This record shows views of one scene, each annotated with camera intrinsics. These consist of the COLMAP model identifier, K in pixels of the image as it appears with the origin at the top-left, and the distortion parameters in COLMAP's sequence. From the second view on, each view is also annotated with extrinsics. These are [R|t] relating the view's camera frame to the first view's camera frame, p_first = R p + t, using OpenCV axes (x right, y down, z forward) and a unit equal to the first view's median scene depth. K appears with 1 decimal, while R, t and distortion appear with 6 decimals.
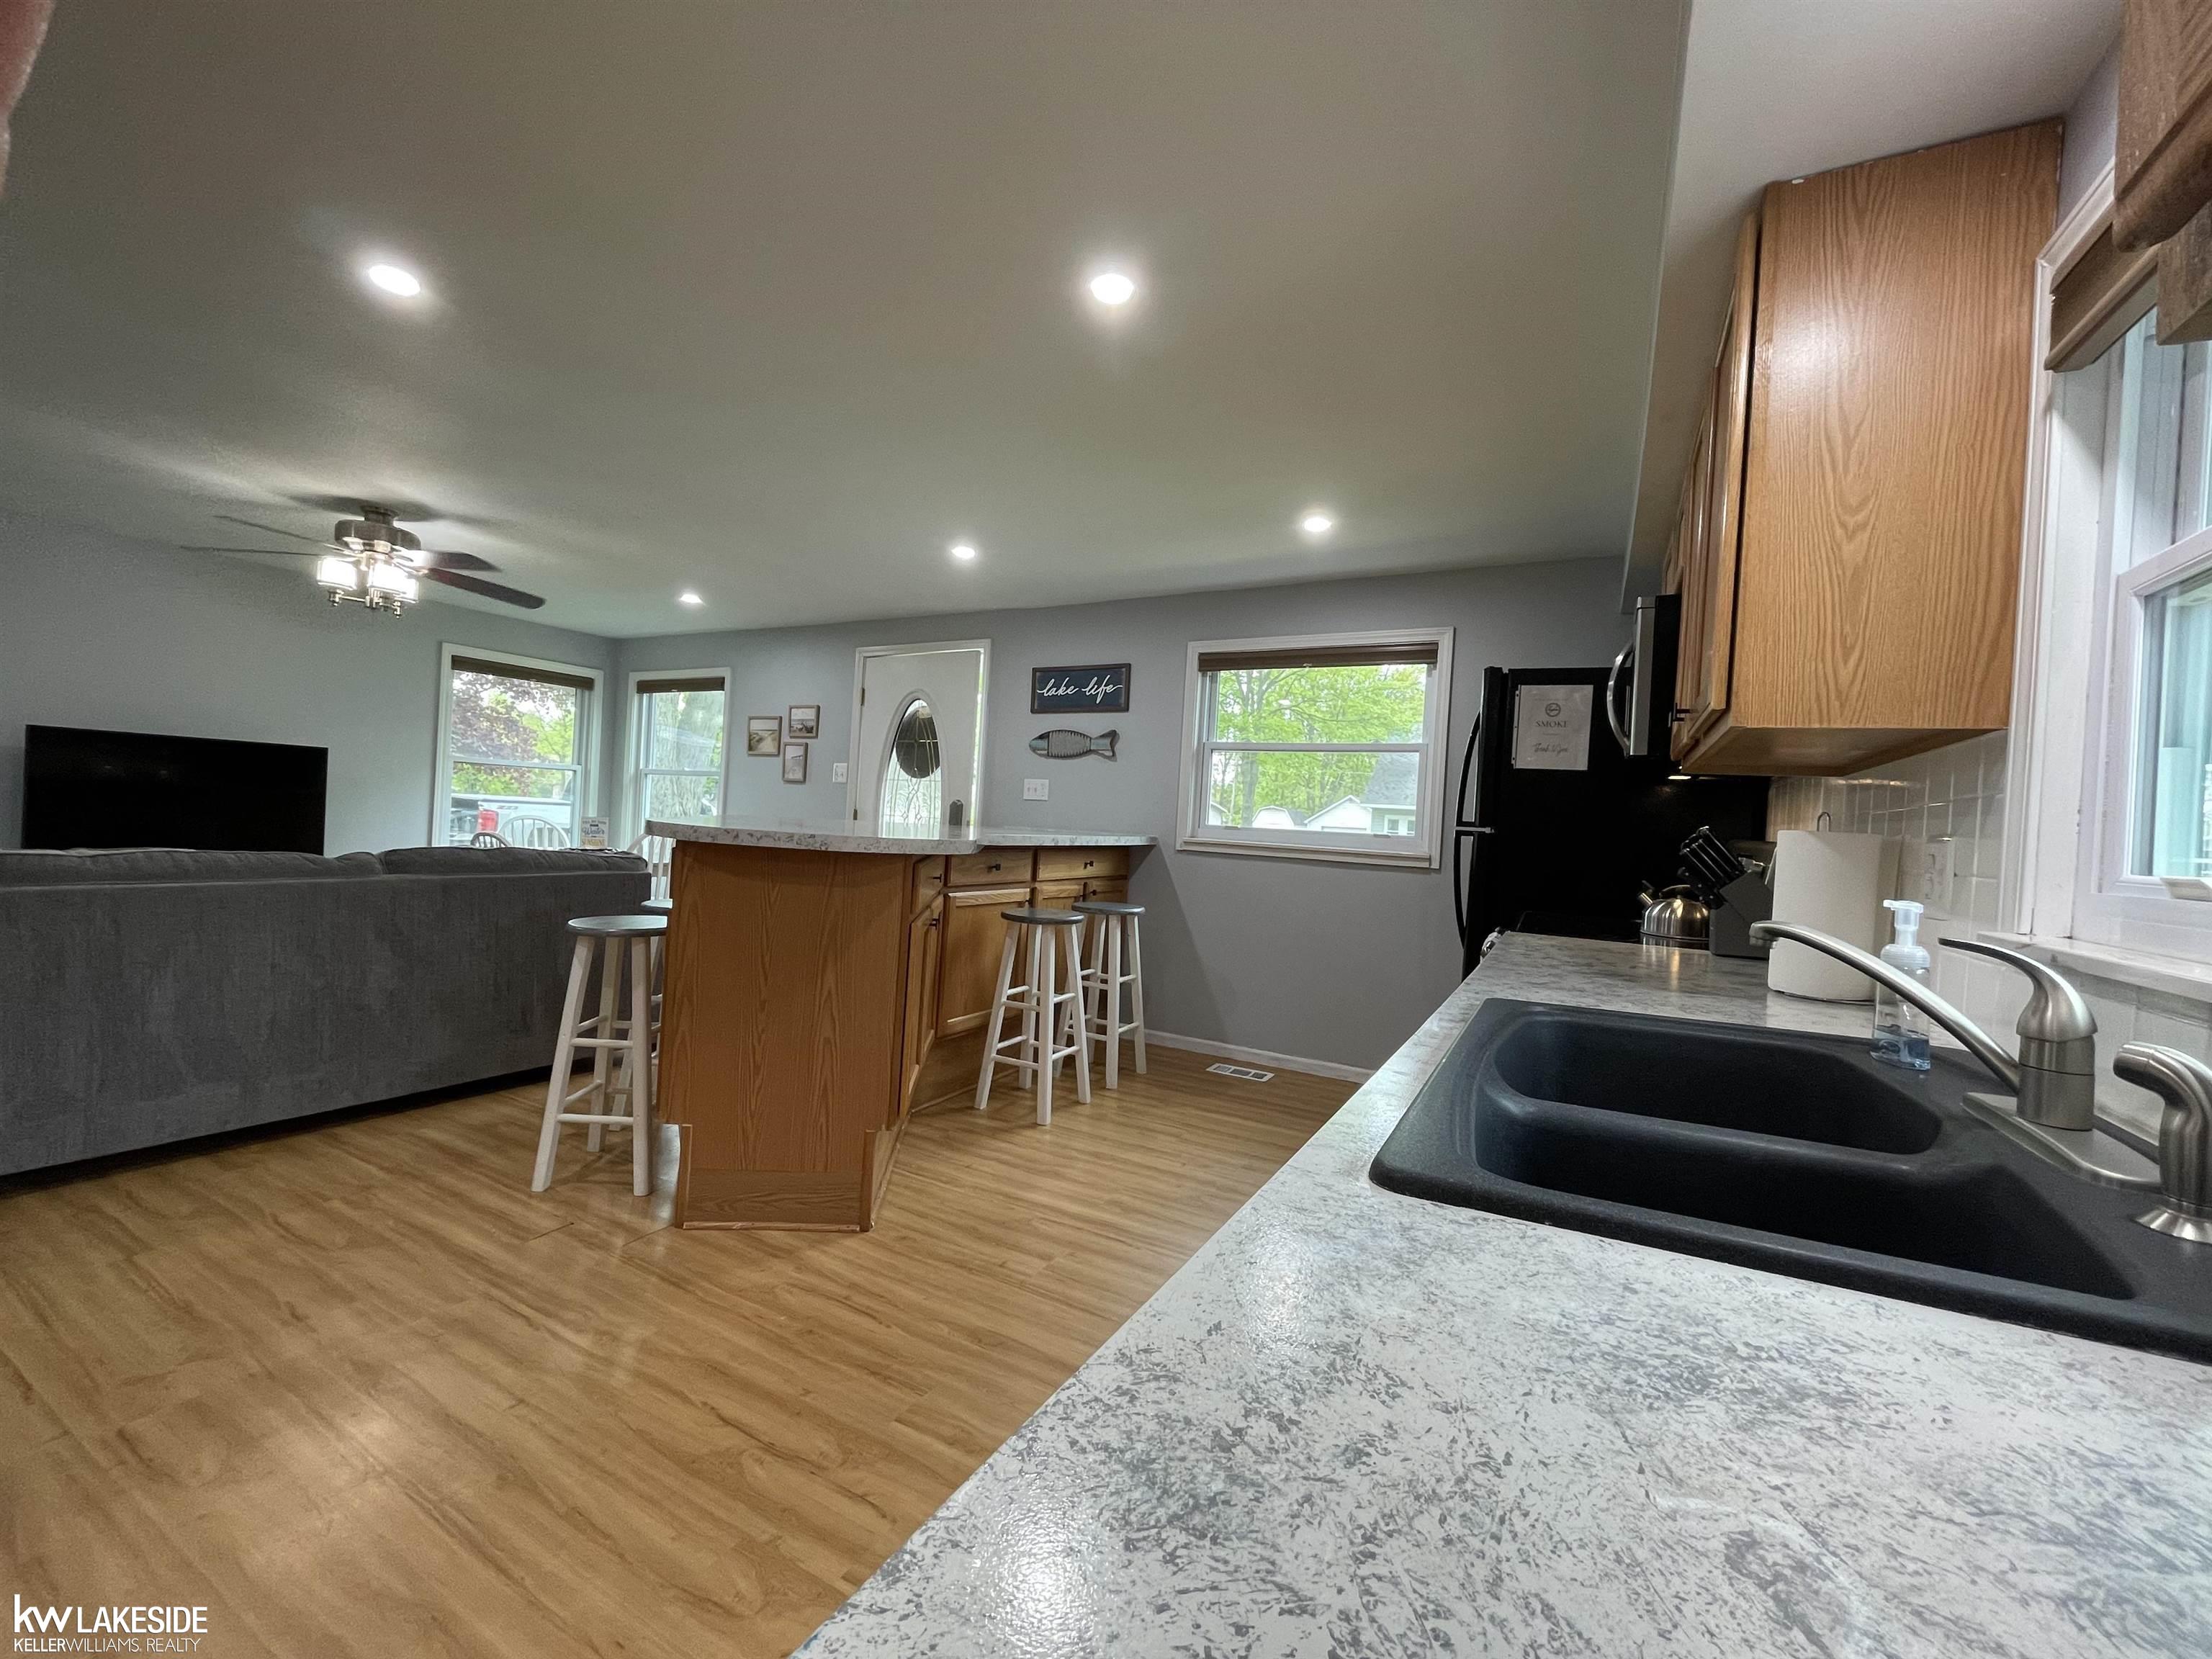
lens RADIAL K [[894.6, 0, 1114.3], [0, 894.6, 832.1], [0, 0, 1]] dist [0.001372, -0.000153]
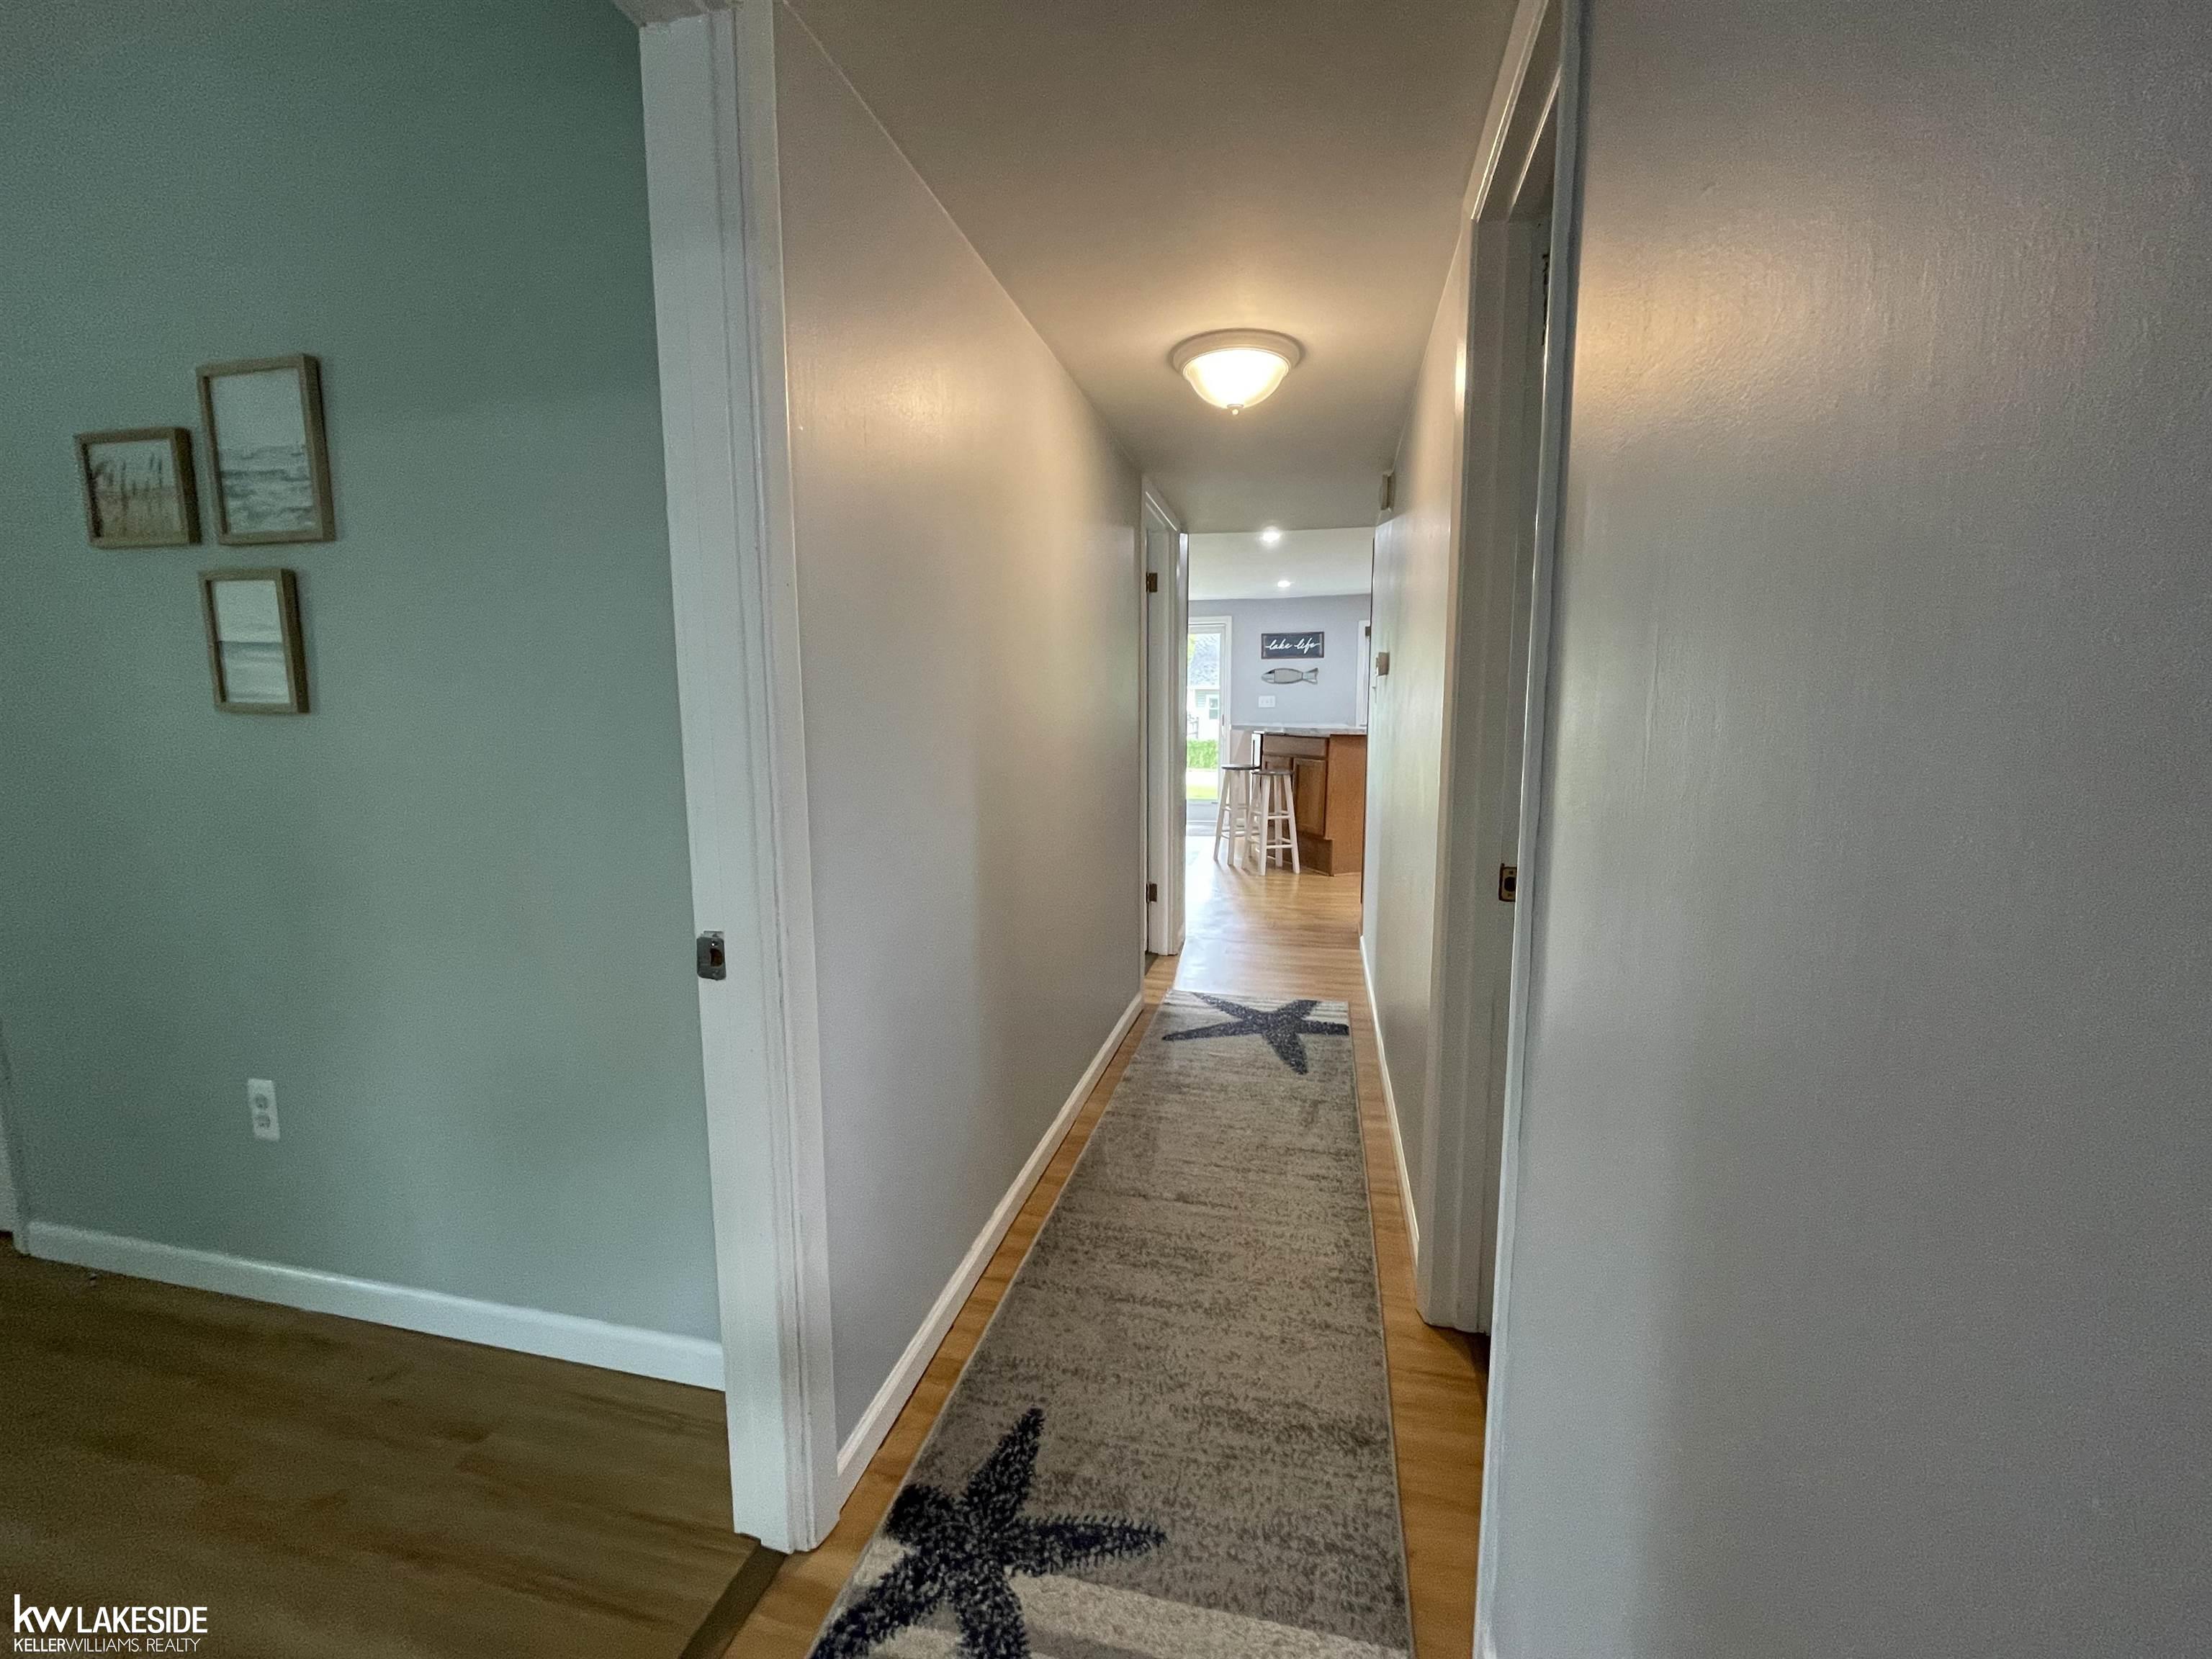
lens RADIAL K [[894.6, 0, 1108.6], [0, 894.6, 827.3], [0, 0, 1]] dist [0.001372, -0.000153]
pose [[0.965809, -0.085619, 0.244709, -0.872165], [0.053976, 0.989616, 0.133220, -0.054712], [-0.253574, -0.115457, 0.960401, -0.701282]]
